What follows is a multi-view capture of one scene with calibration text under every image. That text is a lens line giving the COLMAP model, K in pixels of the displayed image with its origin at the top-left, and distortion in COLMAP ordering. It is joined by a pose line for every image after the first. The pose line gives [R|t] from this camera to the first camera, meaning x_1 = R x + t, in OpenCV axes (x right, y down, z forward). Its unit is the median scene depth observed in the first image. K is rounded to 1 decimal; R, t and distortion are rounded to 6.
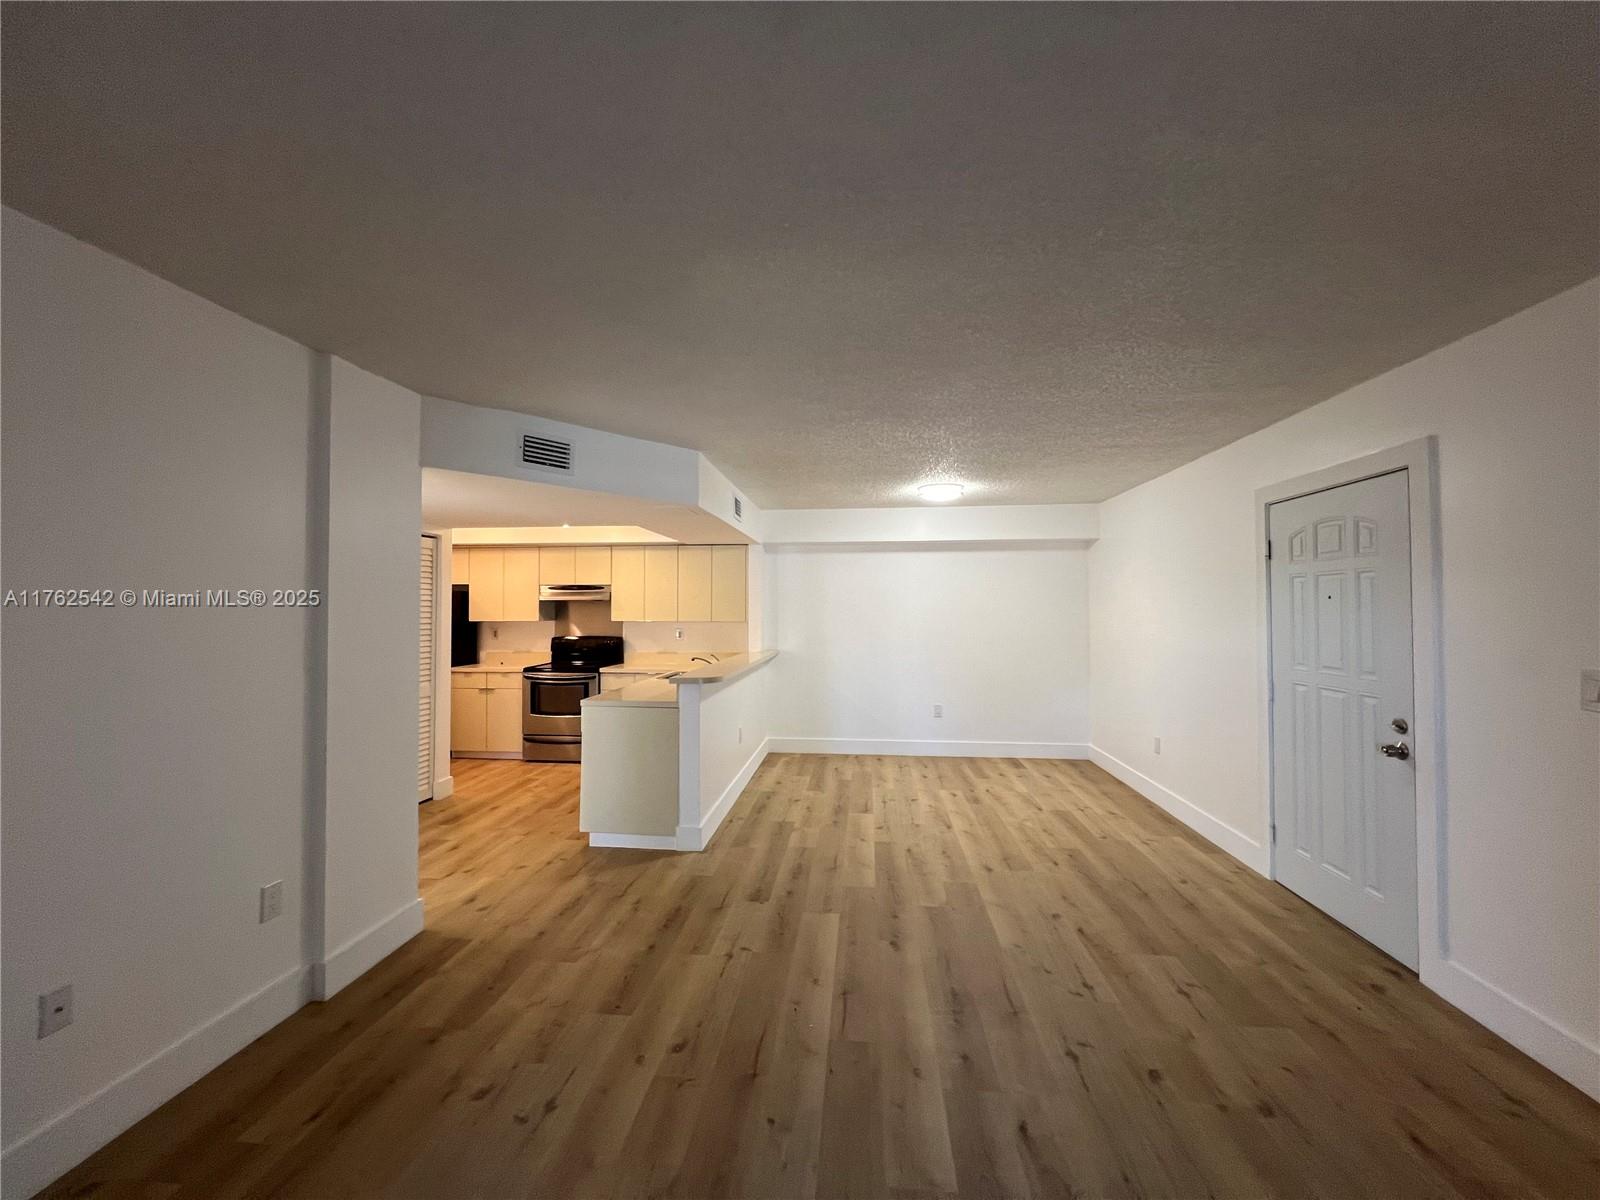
lens RADIAL K [[642.1, 0, 799.4], [0, 642.1, 597.8], [0, 0, 1]] dist [-0.003331, 0.001410]
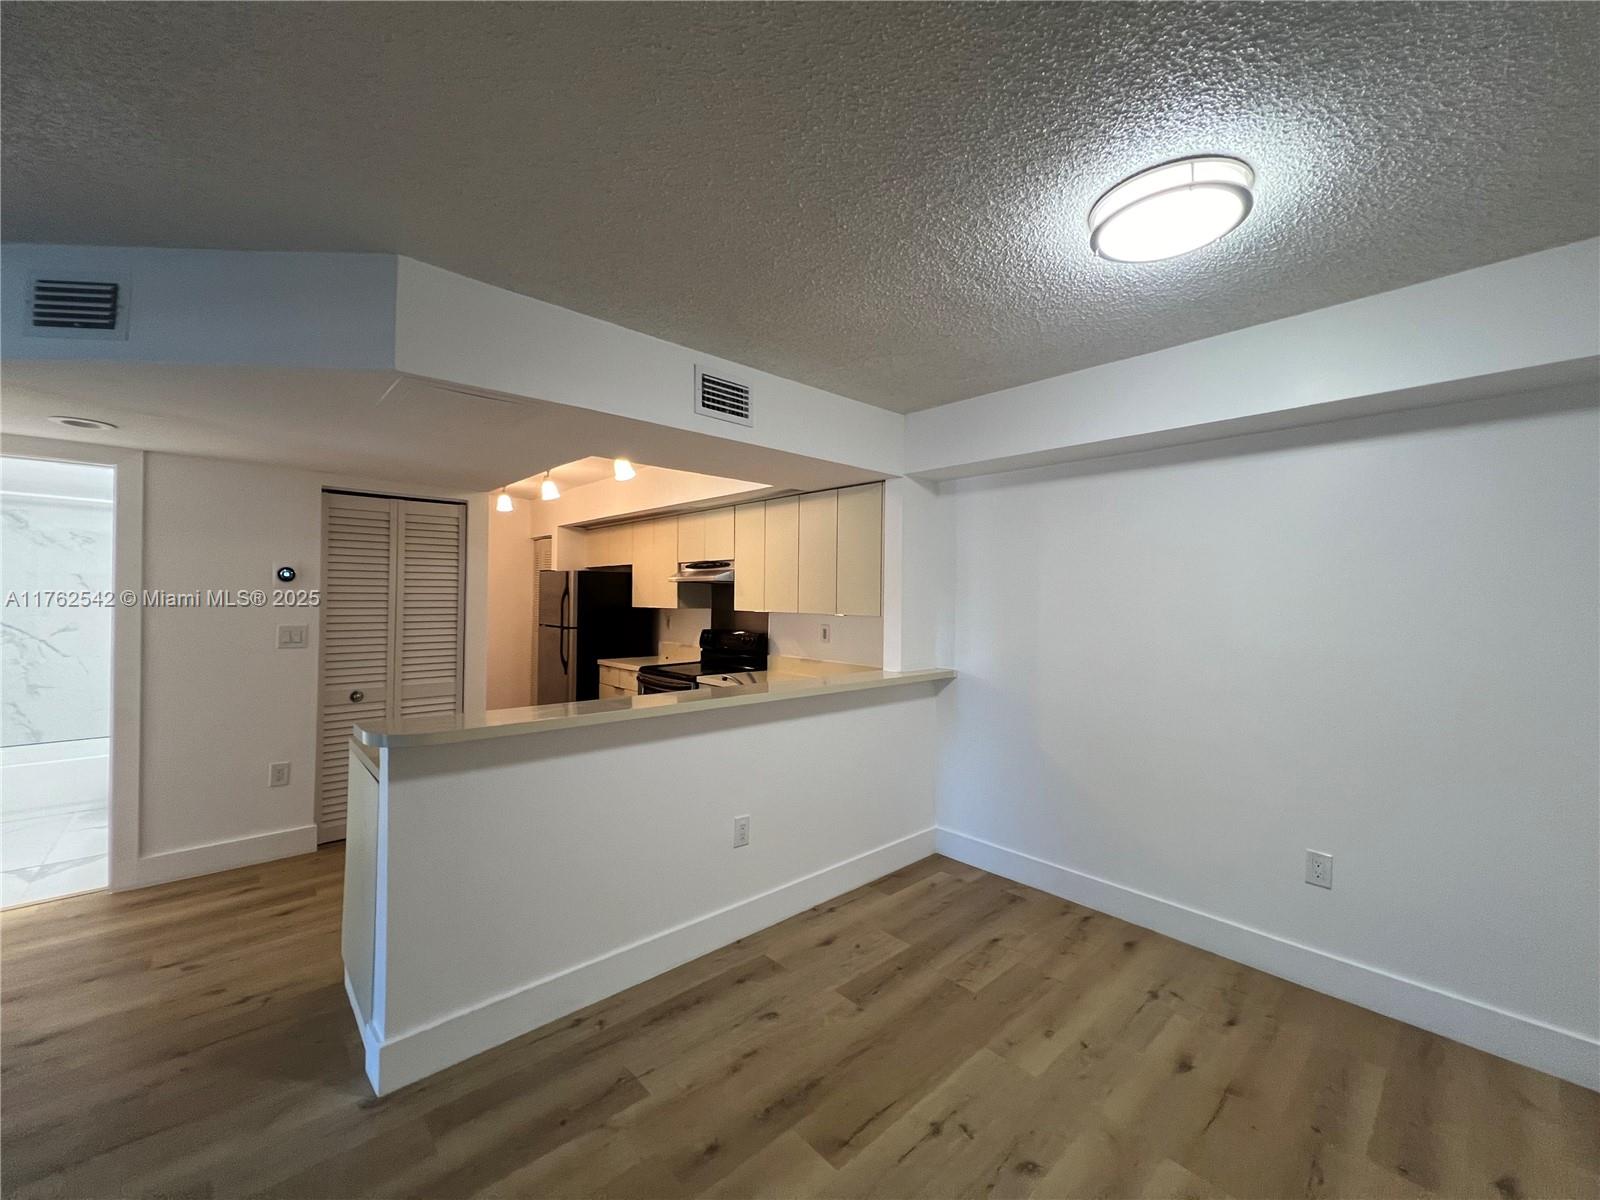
lens RADIAL K [[642.1, 0, 794.7], [0, 642.1, 601.1], [0, 0, 1]] dist [-0.003331, 0.001410]
pose [[0.747288, 0.014840, -0.664334, 0.404833], [-0.001413, 0.999784, 0.020744, 0.018024], [0.664498, -0.014563, 0.747148, 0.895876]]
